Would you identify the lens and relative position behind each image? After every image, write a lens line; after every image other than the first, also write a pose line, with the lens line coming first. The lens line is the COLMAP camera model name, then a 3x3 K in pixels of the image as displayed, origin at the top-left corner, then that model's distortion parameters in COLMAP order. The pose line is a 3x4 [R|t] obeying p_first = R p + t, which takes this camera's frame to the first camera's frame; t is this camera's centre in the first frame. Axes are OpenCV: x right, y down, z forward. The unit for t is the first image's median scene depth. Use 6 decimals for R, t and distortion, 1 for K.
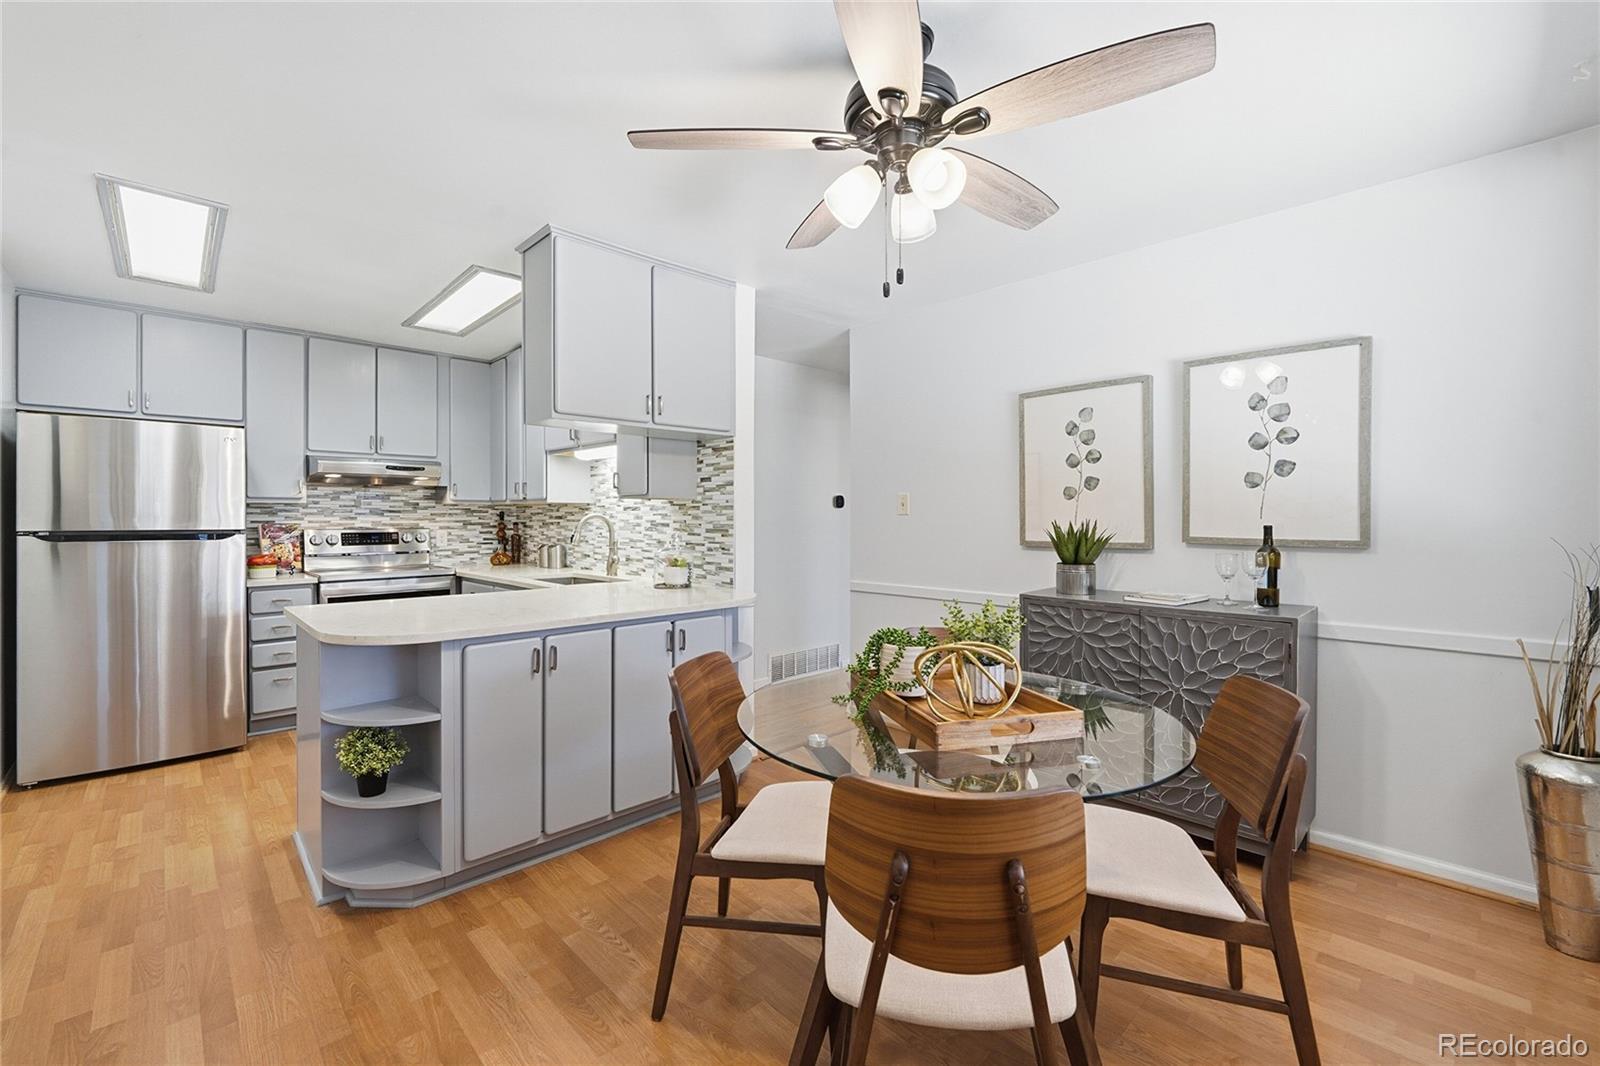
lens RADIAL K [[658.8, 0, 789.8], [0, 658.8, 523.6], [0, 0, 1]] dist [-0.012829, -0.001839]
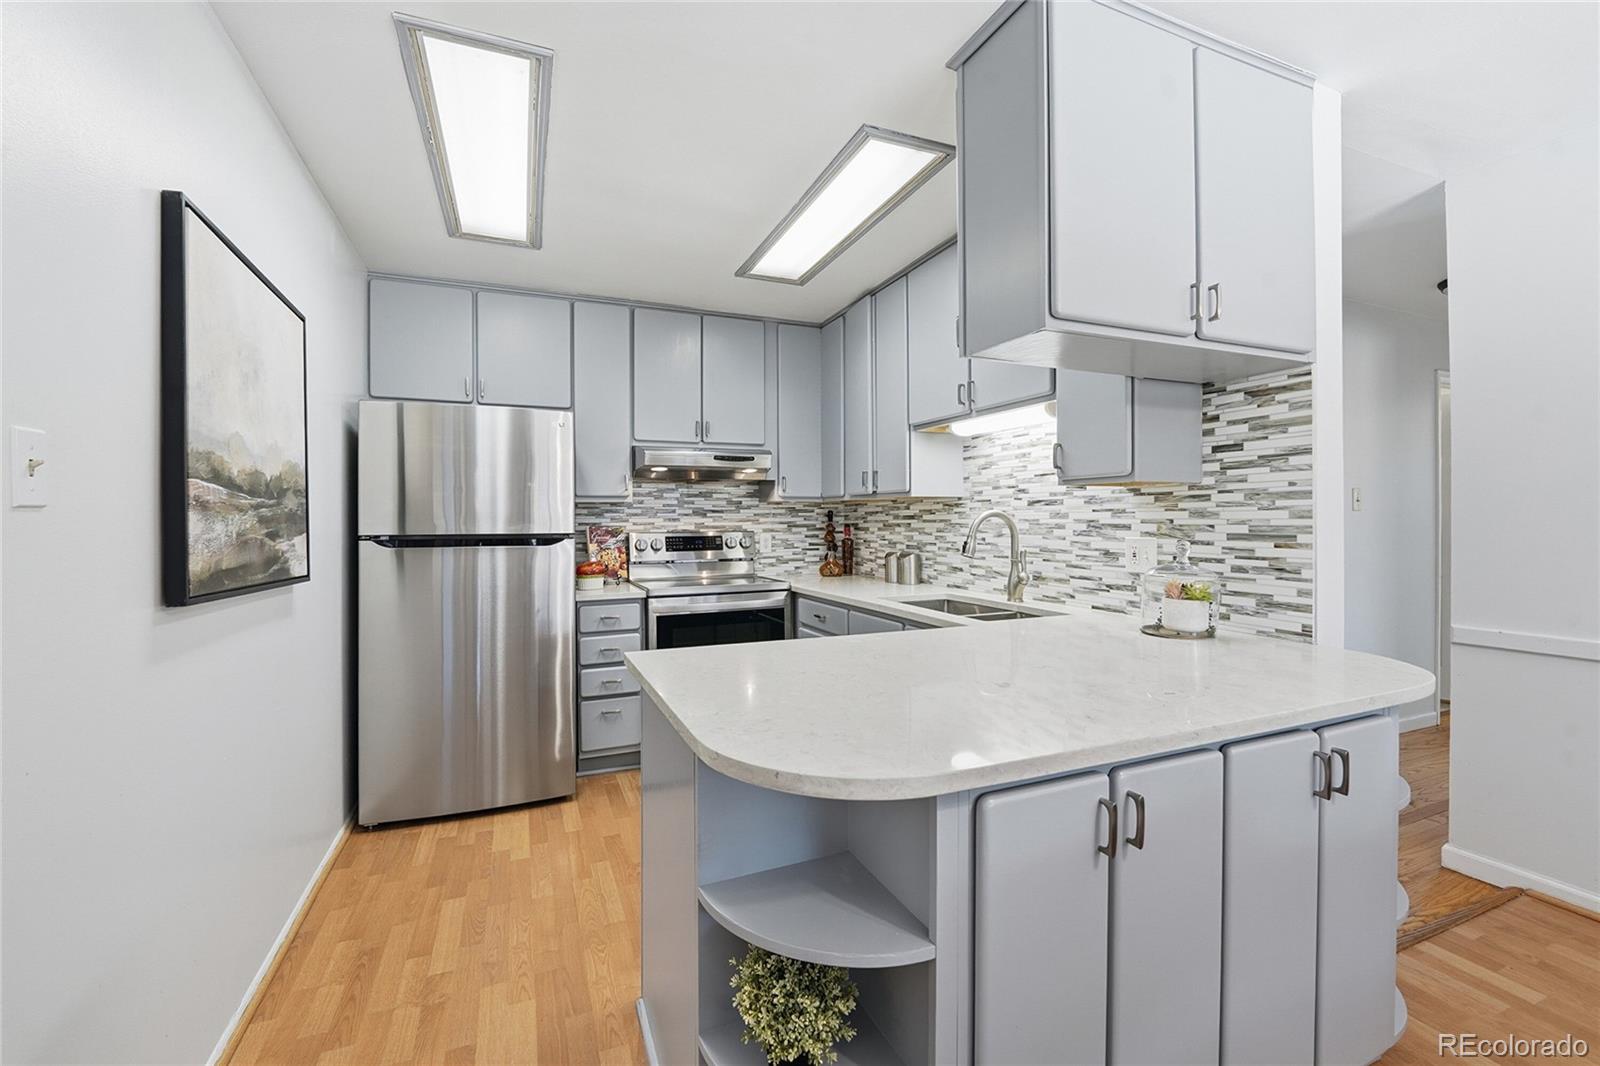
lens RADIAL K [[658.8, 0, 786.9], [0, 658.8, 522.2], [0, 0, 1]] dist [-0.012829, -0.001839]
pose [[0.928819, -0.004942, -0.370501, -0.270243], [0.003392, 0.999983, -0.004835, -0.000553], [0.370518, 0.003234, 0.928820, 0.318921]]
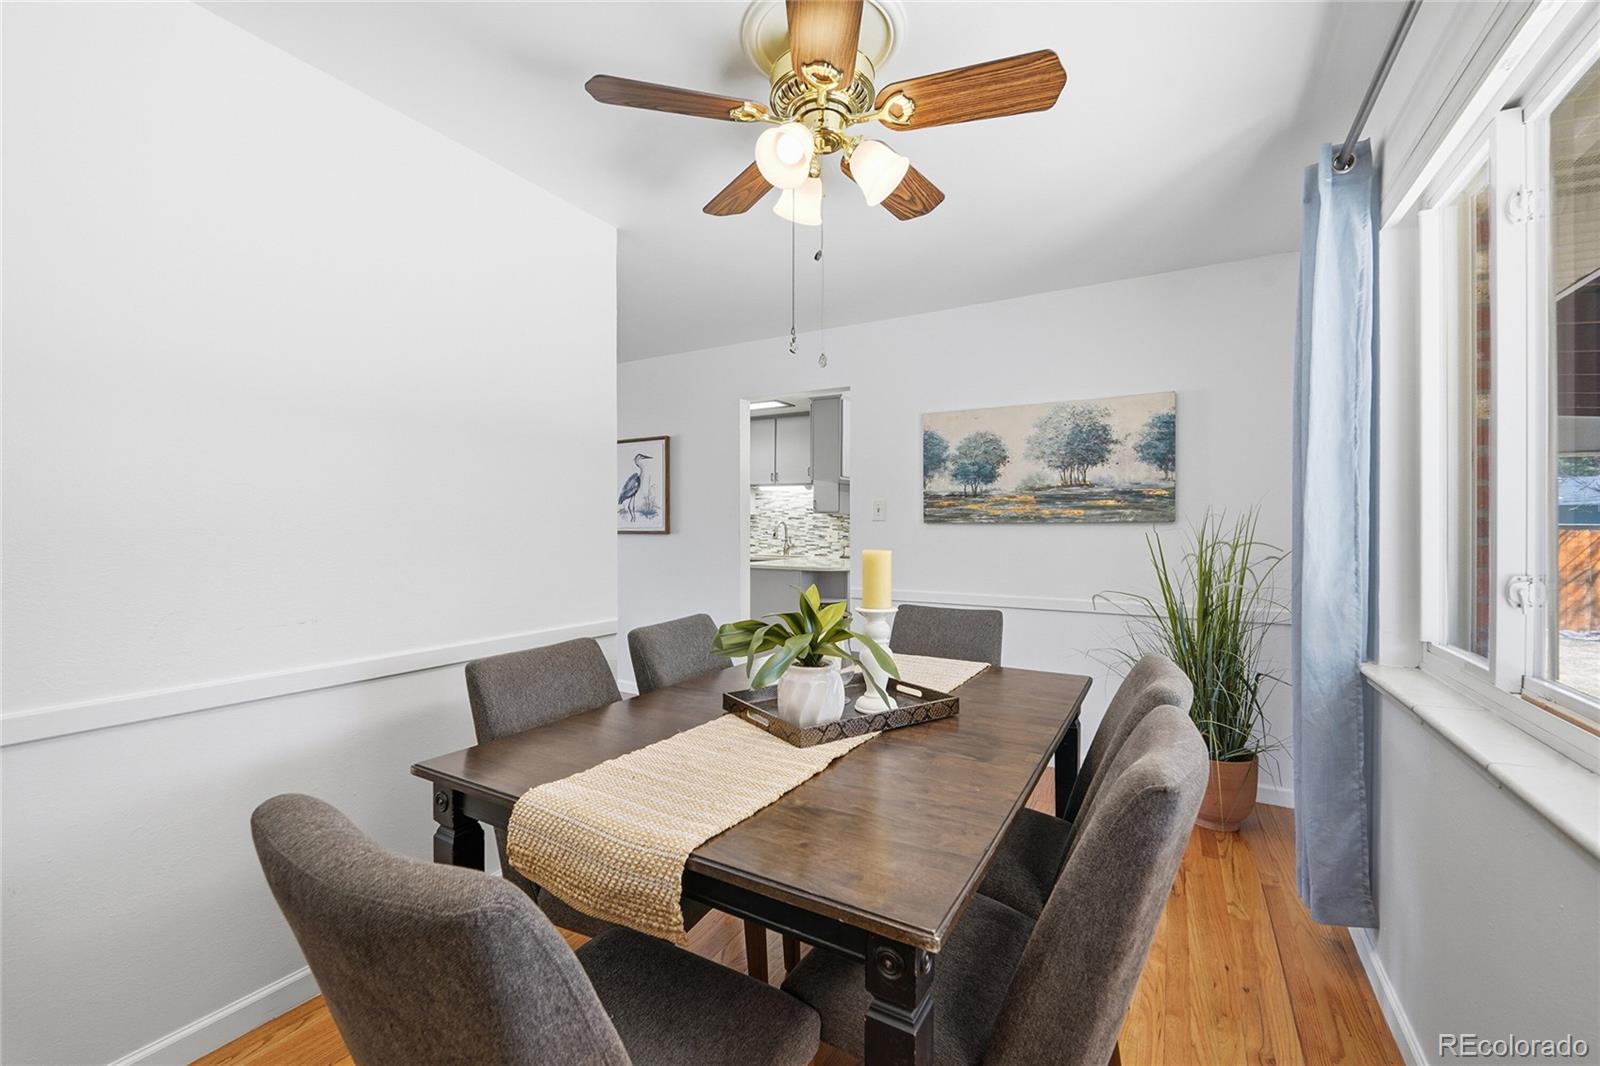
lens RADIAL K [[658.8, 0, 800.0], [0, 658.8, 531.4], [0, 0, 1]] dist [-0.012829, -0.001839]
pose [[0.959867, 0.000318, 0.280455, -0.848658], [0.000274, 0.999998, -0.002072, 0.019800], [-0.280455, 0.002066, 0.959865, -0.863877]]
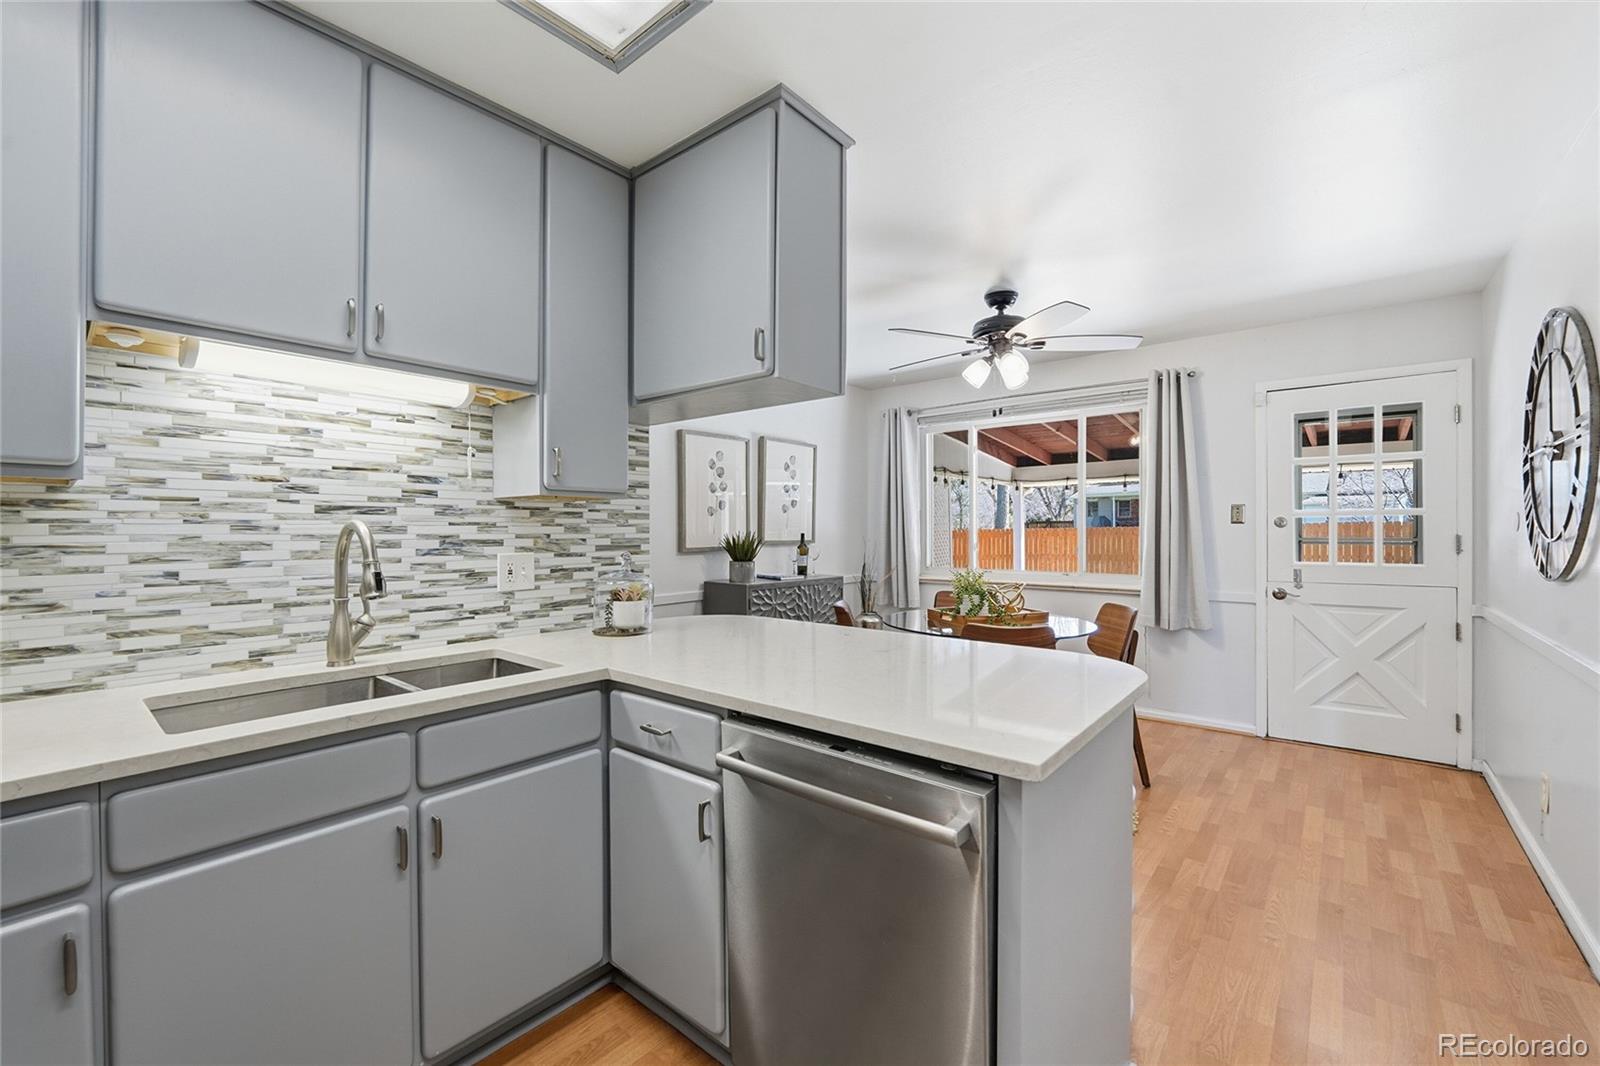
lens RADIAL K [[658.8, 0, 784.8], [0, 658.8, 531.0], [0, 0, 1]] dist [-0.012829, -0.001839]
pose [[-0.100973, -0.003099, 0.994884, -0.826058], [0.010612, 0.999935, 0.004192, -0.008101], [-0.994833, 0.010981, -0.100934, 0.860294]]
